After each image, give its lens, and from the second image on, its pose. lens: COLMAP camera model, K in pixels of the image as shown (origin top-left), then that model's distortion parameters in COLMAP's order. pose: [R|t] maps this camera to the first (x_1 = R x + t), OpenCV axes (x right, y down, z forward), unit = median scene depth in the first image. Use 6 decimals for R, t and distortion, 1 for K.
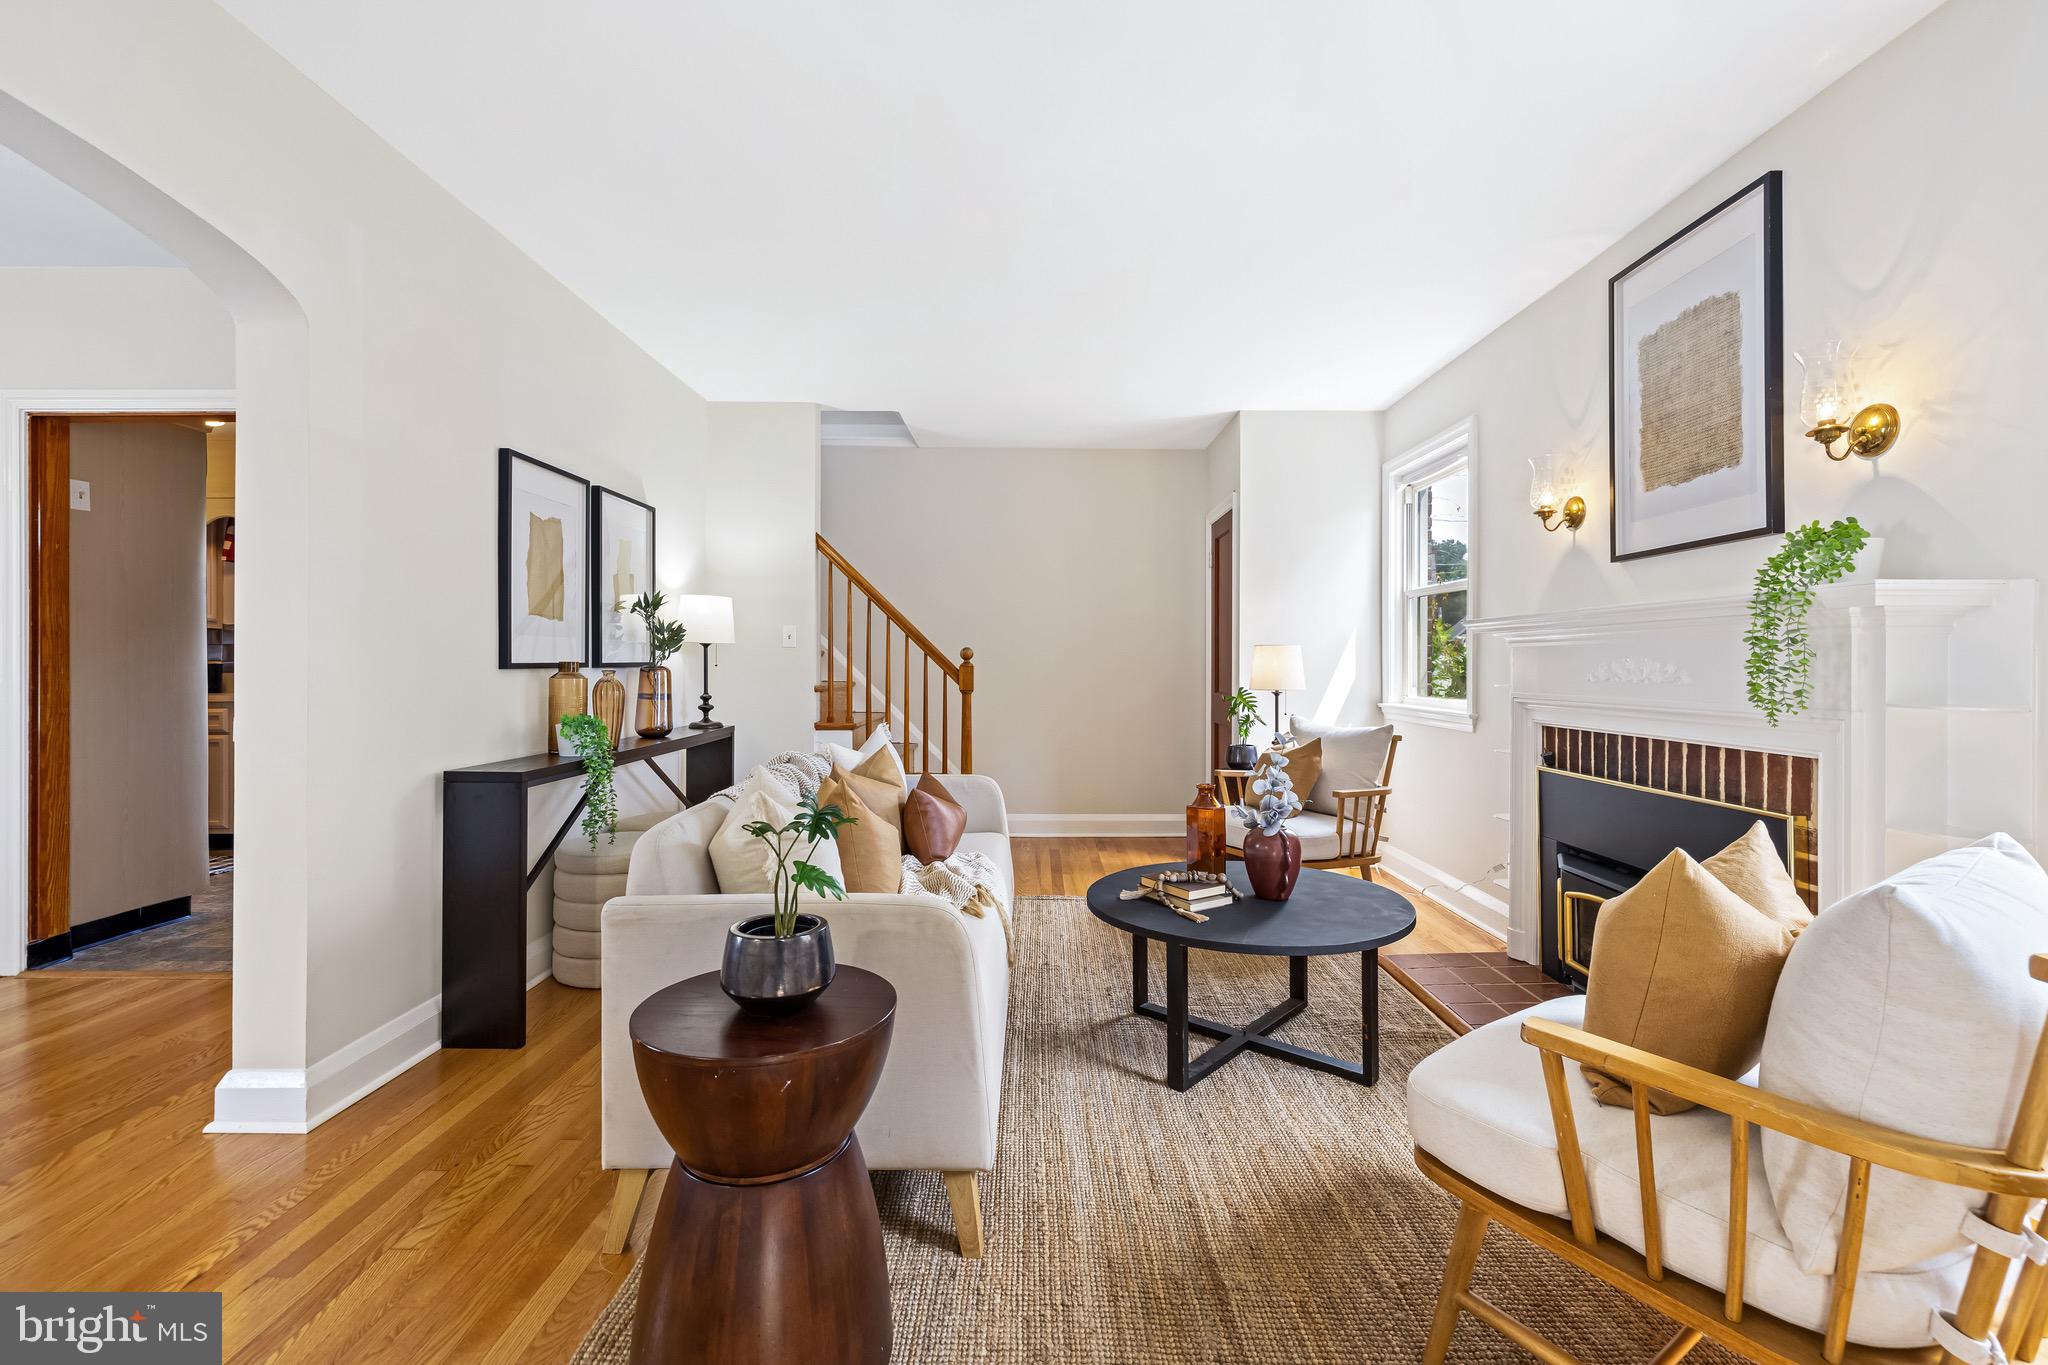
lens RADIAL K [[870.8, 0, 1028.4], [0, 870.8, 669.2], [0, 0, 1]] dist [-0.001517, -0.000037]
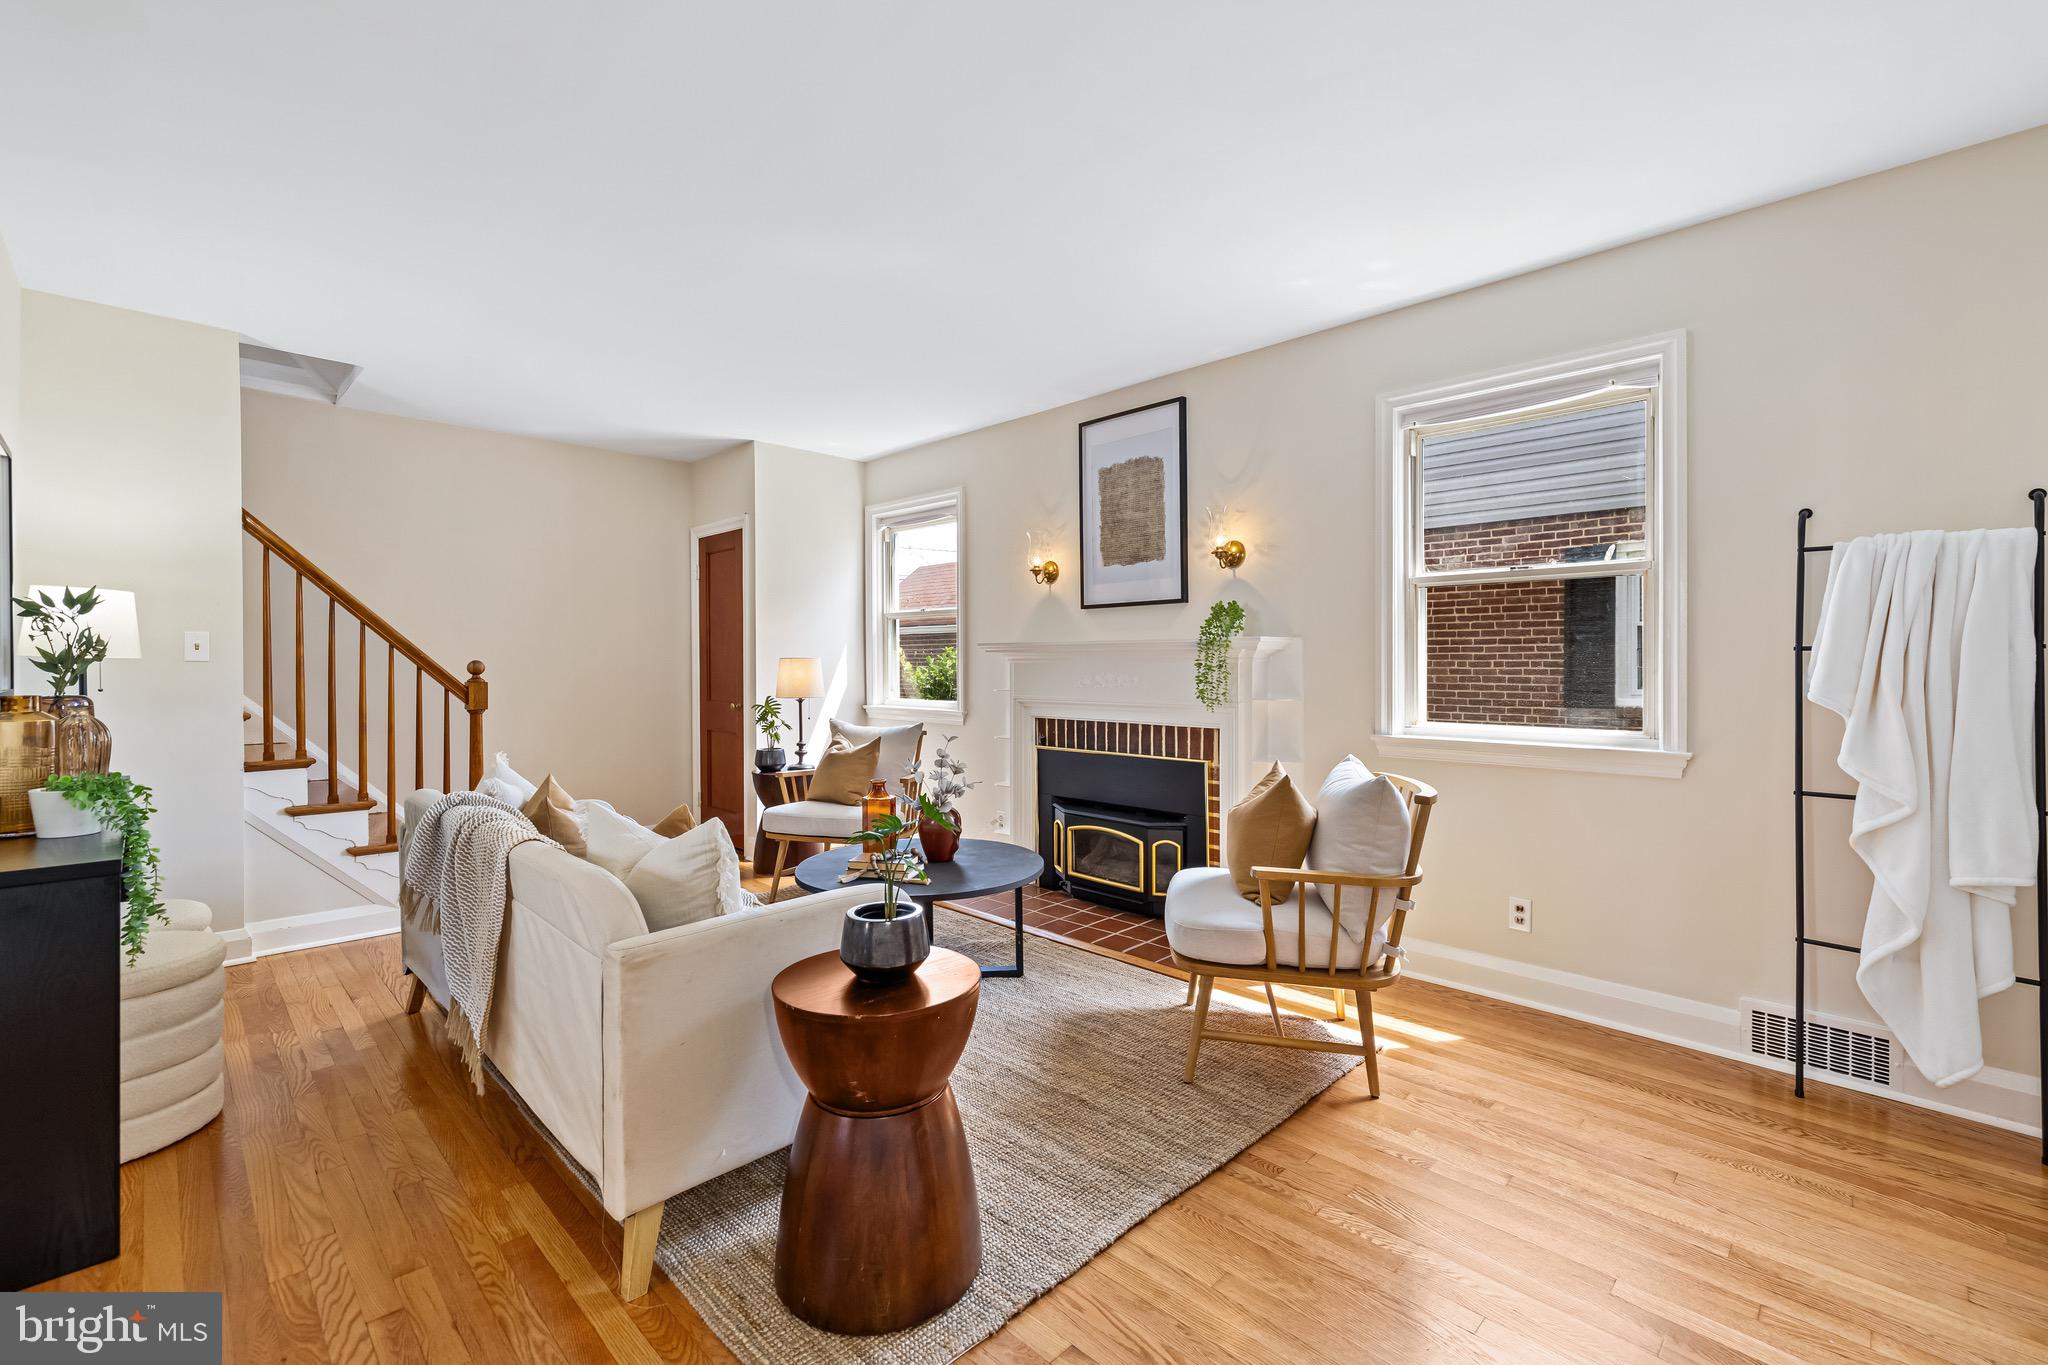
lens RADIAL K [[884.3, 0, 1025.4], [0, 884.3, 662.4], [0, 0, 1]] dist [0.026082, -0.000050]
pose [[0.707139, -0.004601, 0.707060, -0.514913], [0.008288, 0.999964, -0.001782, -0.027680], [-0.707026, 0.007121, 0.707151, -0.031330]]
